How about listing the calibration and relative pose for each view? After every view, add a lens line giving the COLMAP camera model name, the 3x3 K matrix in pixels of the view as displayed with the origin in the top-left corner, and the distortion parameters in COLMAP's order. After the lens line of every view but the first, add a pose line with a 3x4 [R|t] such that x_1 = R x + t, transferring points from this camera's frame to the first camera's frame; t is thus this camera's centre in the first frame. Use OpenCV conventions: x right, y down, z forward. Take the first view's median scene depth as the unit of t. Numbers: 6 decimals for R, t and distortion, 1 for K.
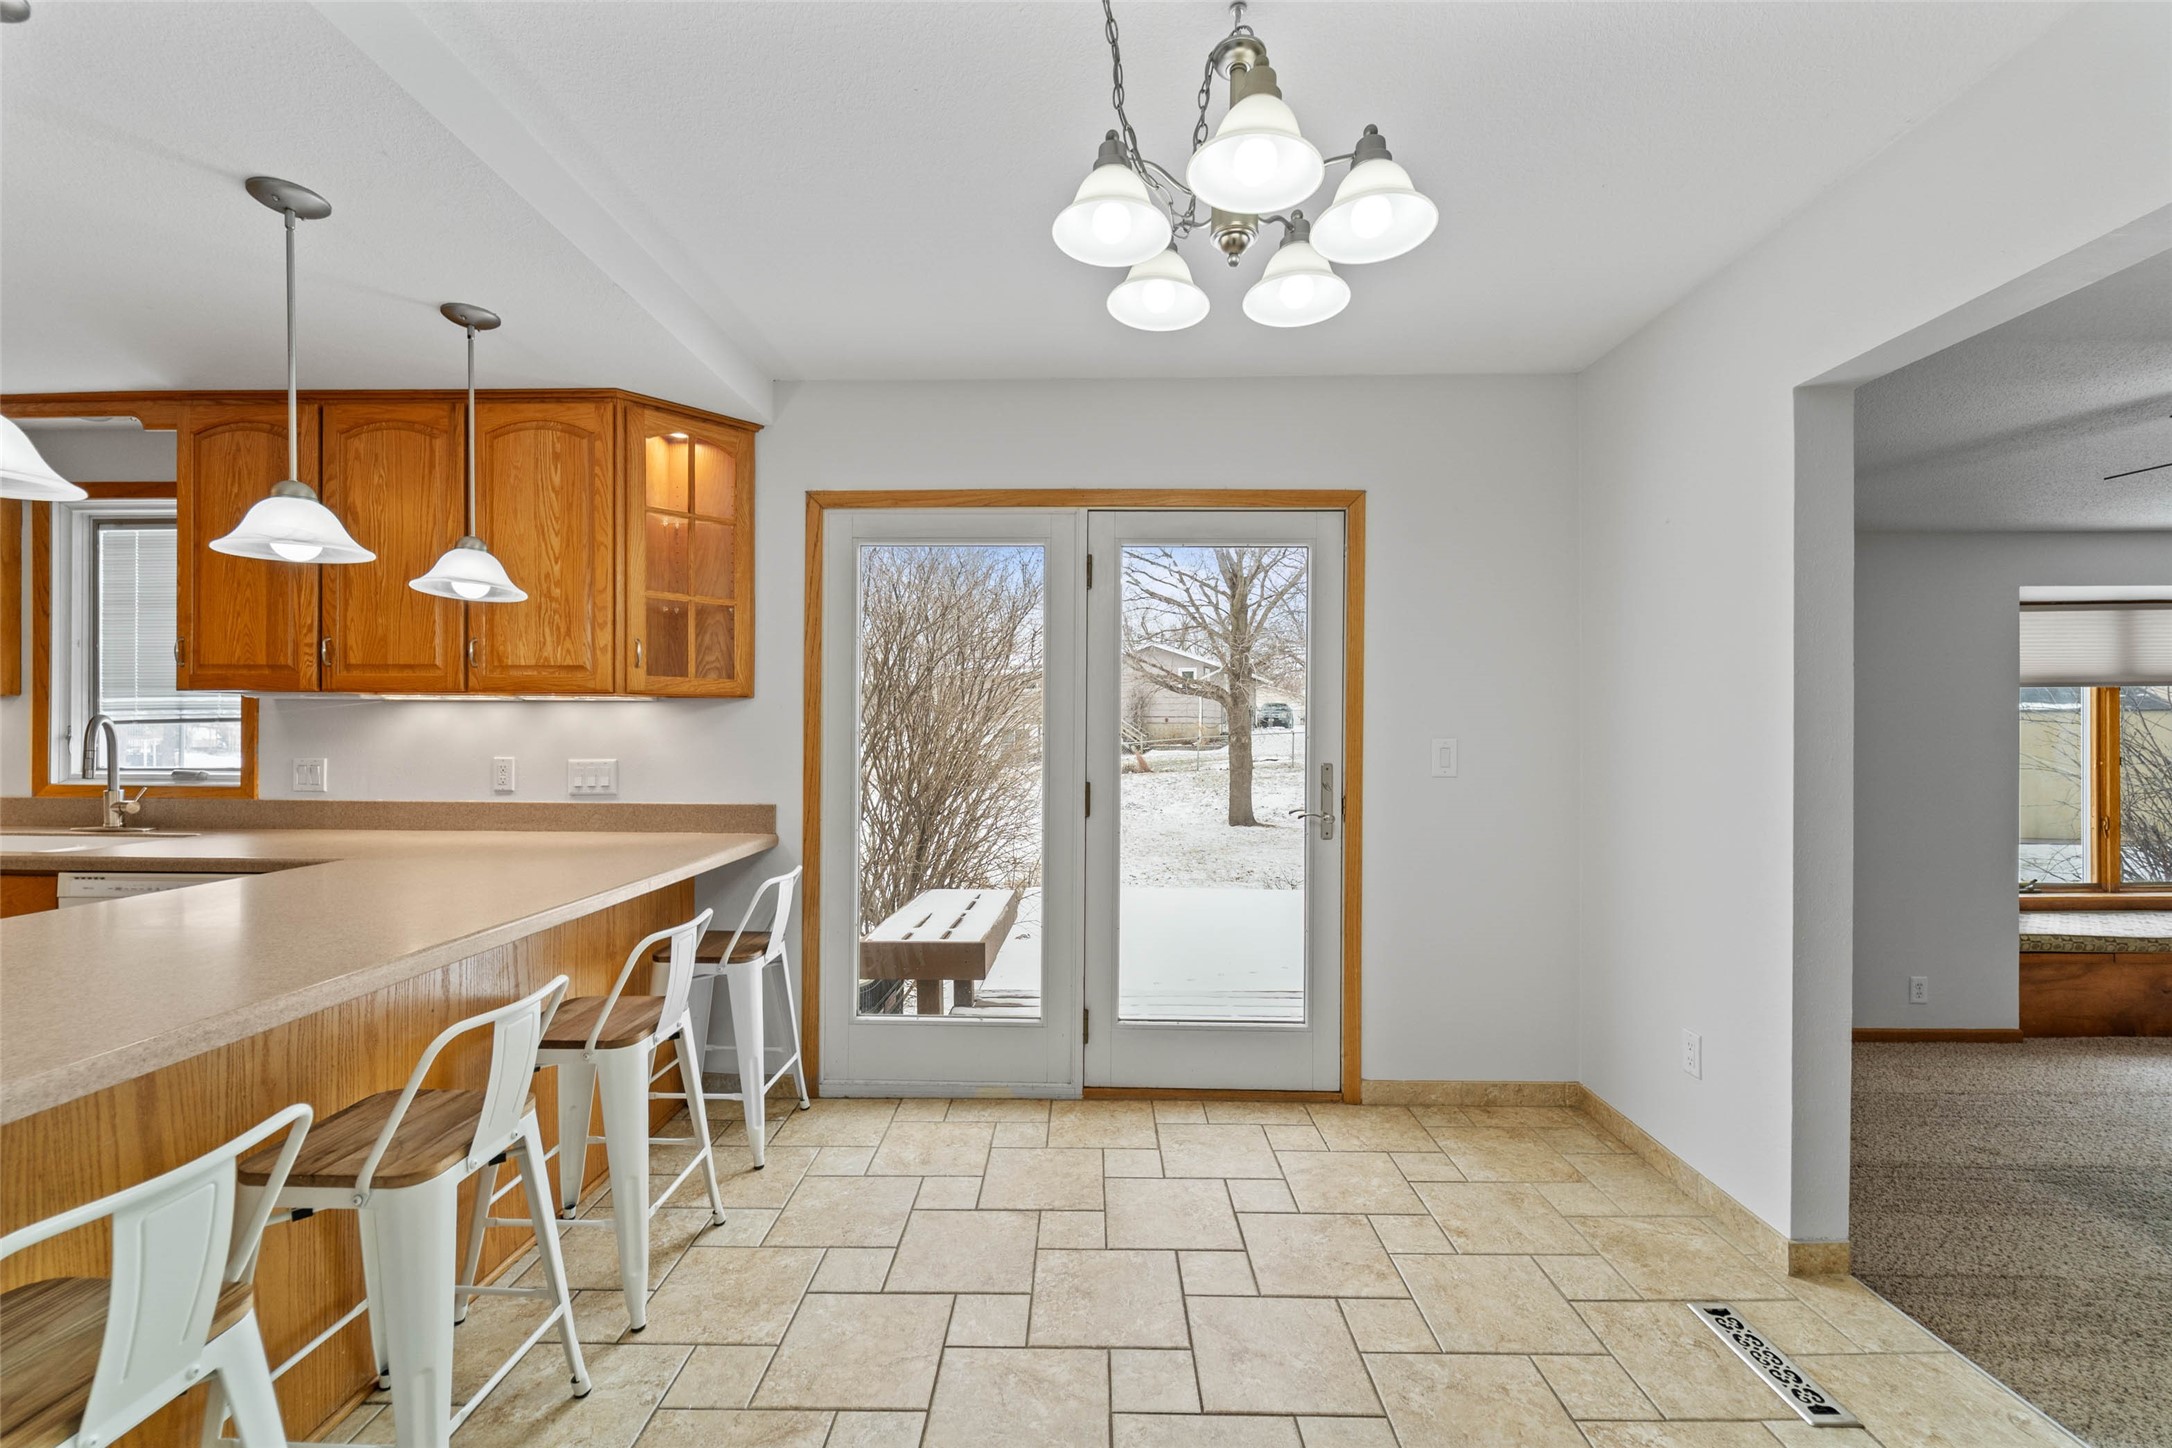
lens RADIAL K [[890.5, 0, 1070.9], [0, 890.5, 728.1], [0, 0, 1]] dist [0.000413, -0.000736]
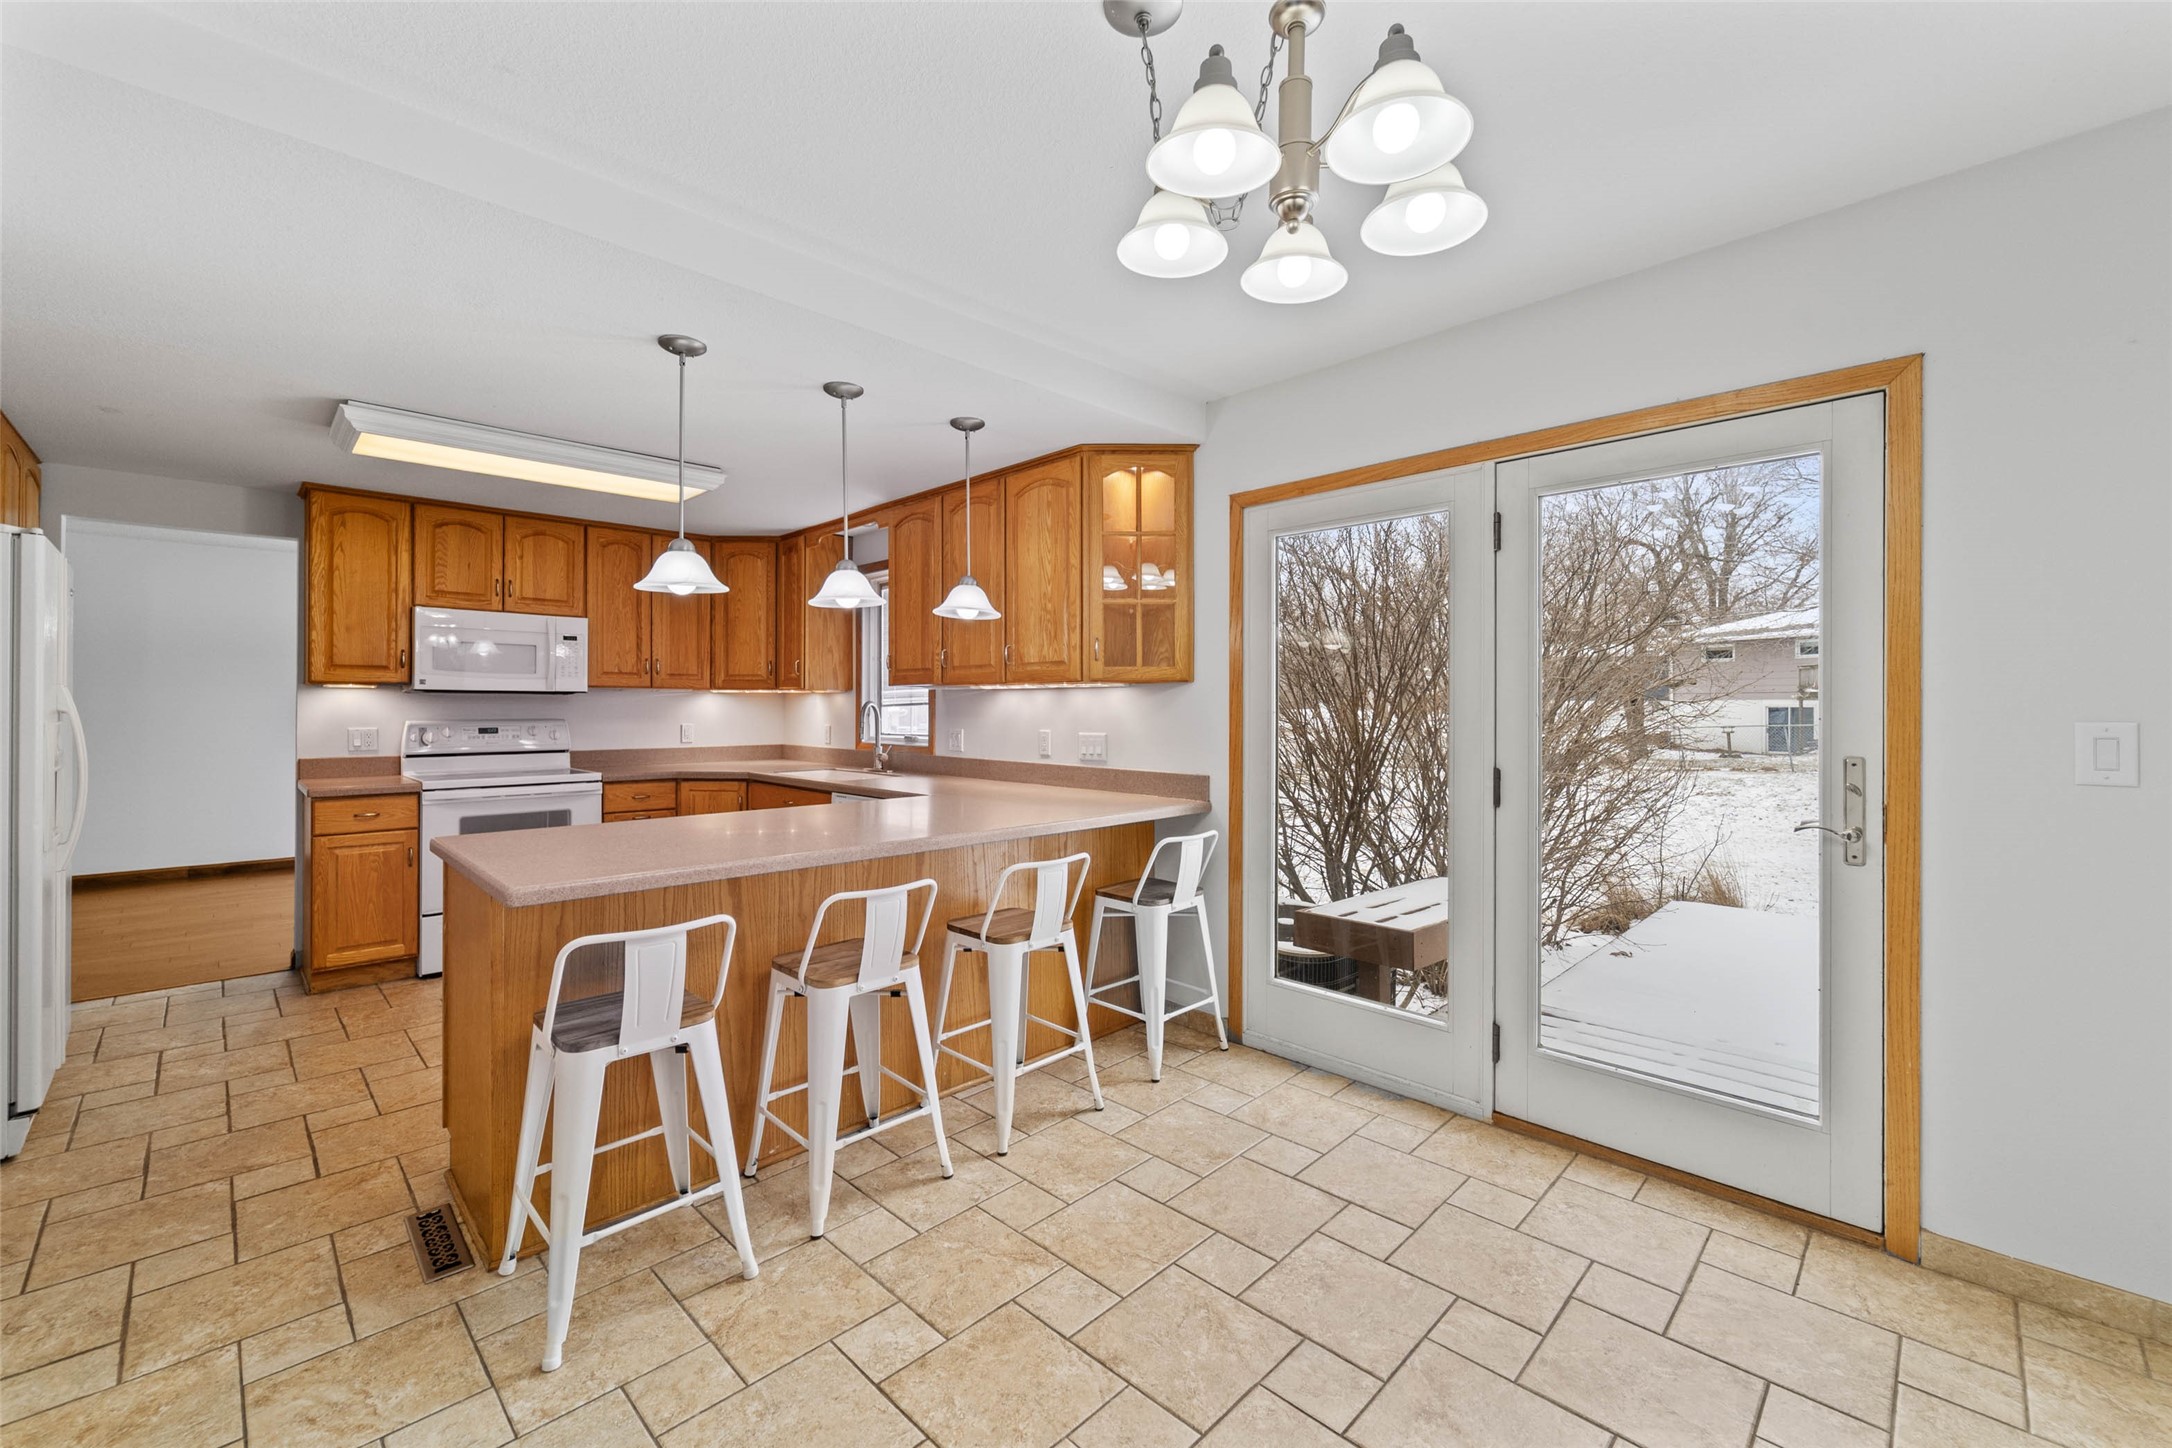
lens RADIAL K [[884.0, 0, 1068.4], [0, 884.0, 702.6], [0, 0, 1]] dist [0.000206, -0.000331]
pose [[0.715099, -0.006360, -0.698994, 0.335383], [0.002158, 0.999974, -0.006891, 0.000075], [0.699020, 0.003419, 0.715094, 0.070595]]
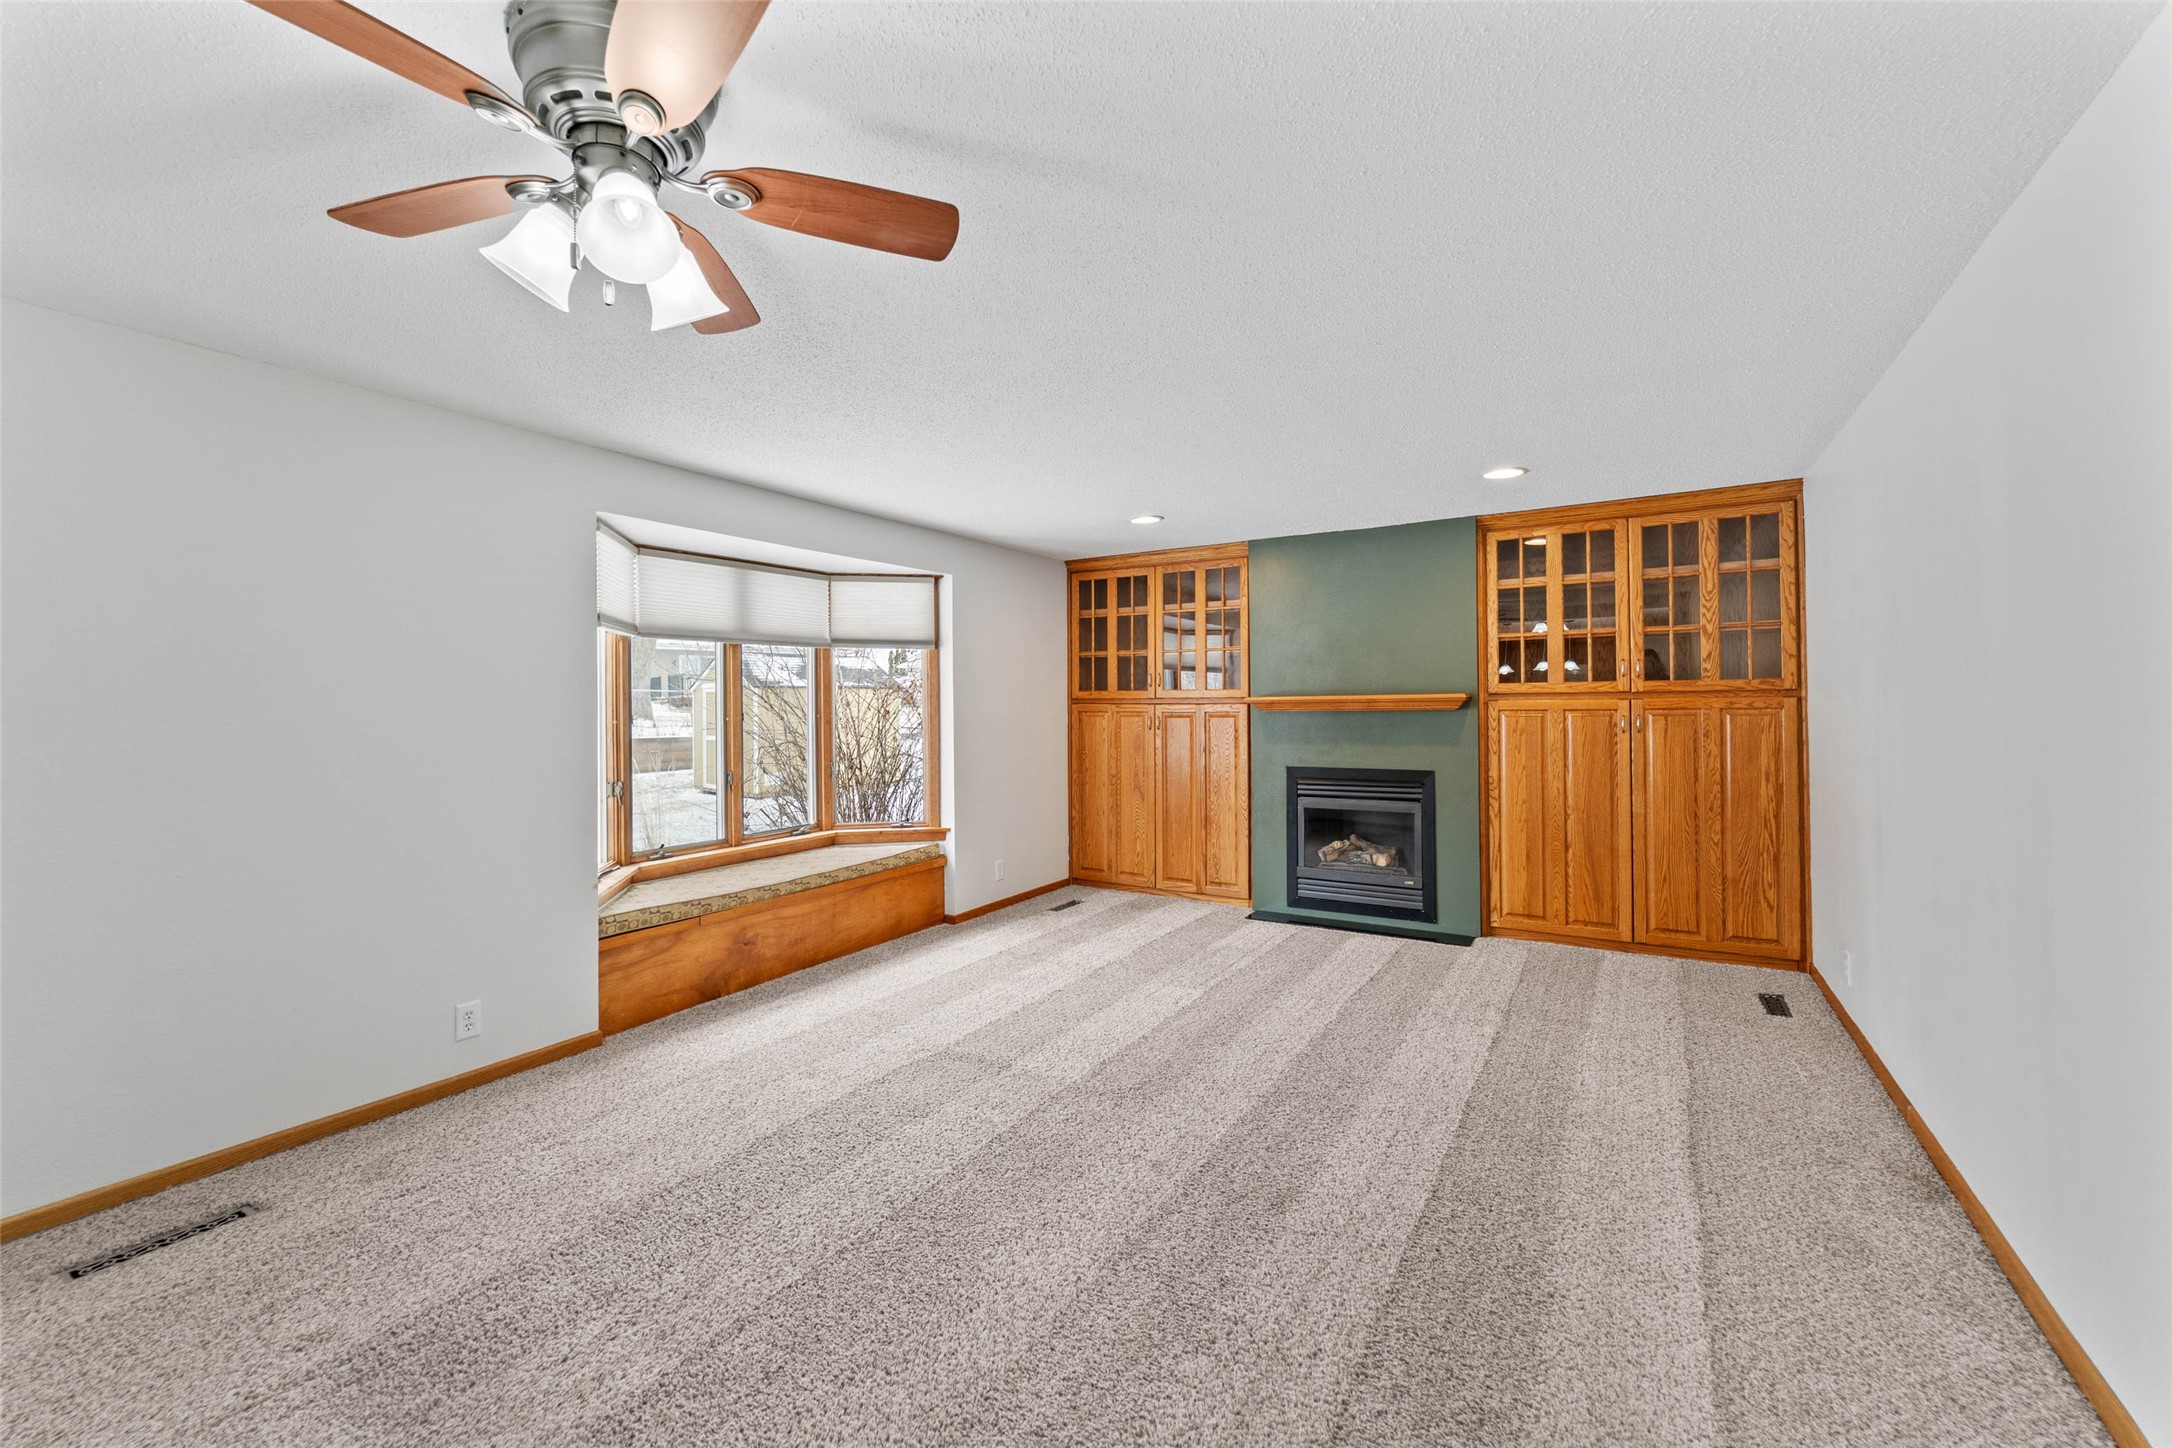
lens RADIAL K [[884.0, 0, 1068.4], [0, 884.0, 702.6], [0, 0, 1]] dist [0.000206, -0.000331]
pose [[0.515126, -0.001310, 0.857114, 0.774891], [0.007817, 0.999964, -0.003169, 0.042112], [-0.857079, 0.008332, 0.515118, 0.238375]]
